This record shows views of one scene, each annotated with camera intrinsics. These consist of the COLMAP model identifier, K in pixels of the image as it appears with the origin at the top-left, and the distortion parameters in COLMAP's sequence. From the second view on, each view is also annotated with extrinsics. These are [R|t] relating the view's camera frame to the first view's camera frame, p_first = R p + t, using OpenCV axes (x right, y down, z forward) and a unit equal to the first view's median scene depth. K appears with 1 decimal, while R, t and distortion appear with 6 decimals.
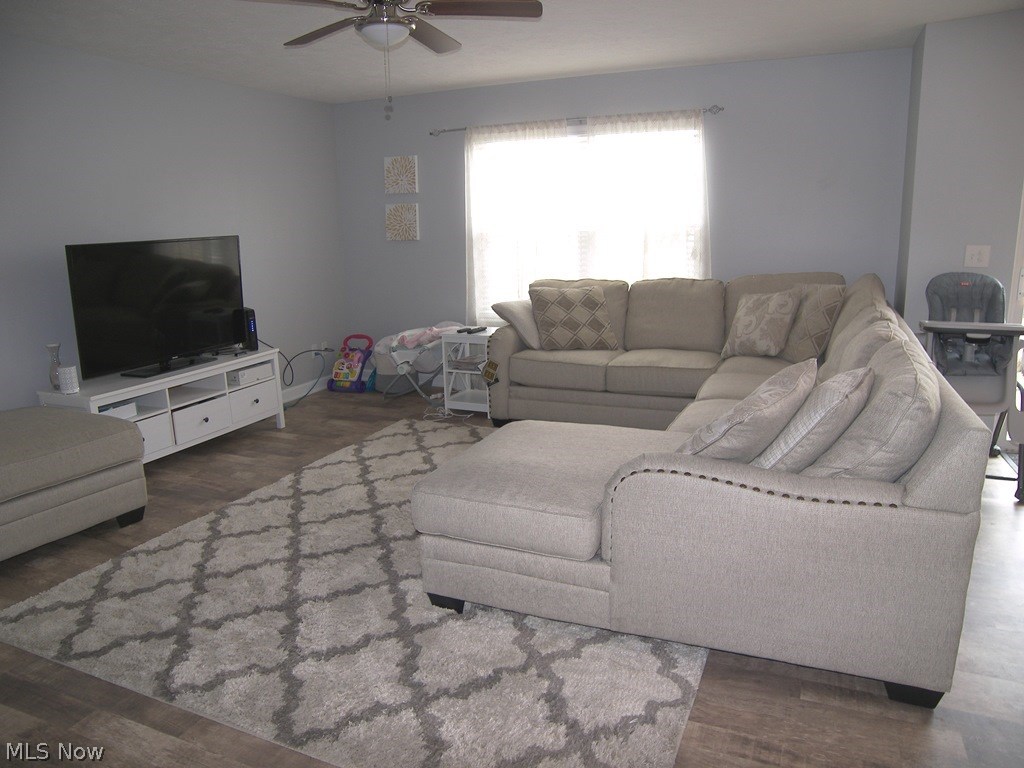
lens RADIAL K [[719.2, 0, 512.2], [0, 719.2, 384.2], [0, 0, 1]] dist [-0.063297, 0.028211]
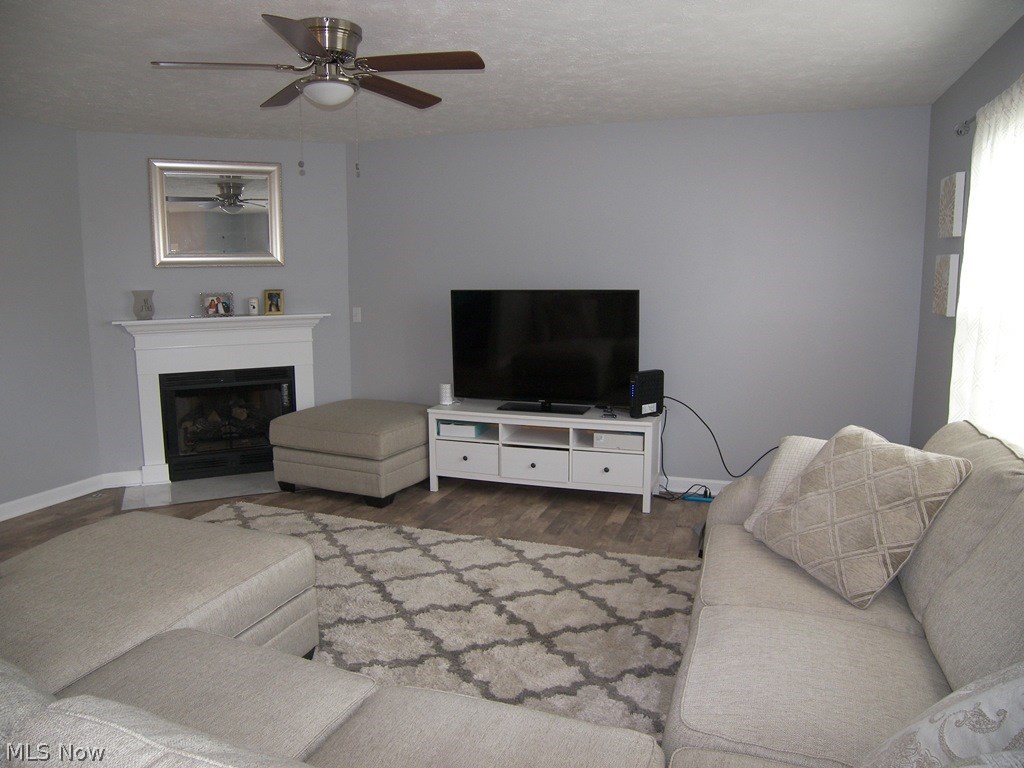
lens RADIAL K [[719.2, 0, 512.1], [0, 719.2, 383.0], [0, 0, 1]] dist [-0.063297, 0.028211]
pose [[0.089705, 0.165243, -0.982165, 0.593805], [-0.230539, 0.962804, 0.140930, -0.213620], [0.968919, 0.213785, 0.124463, 0.858679]]
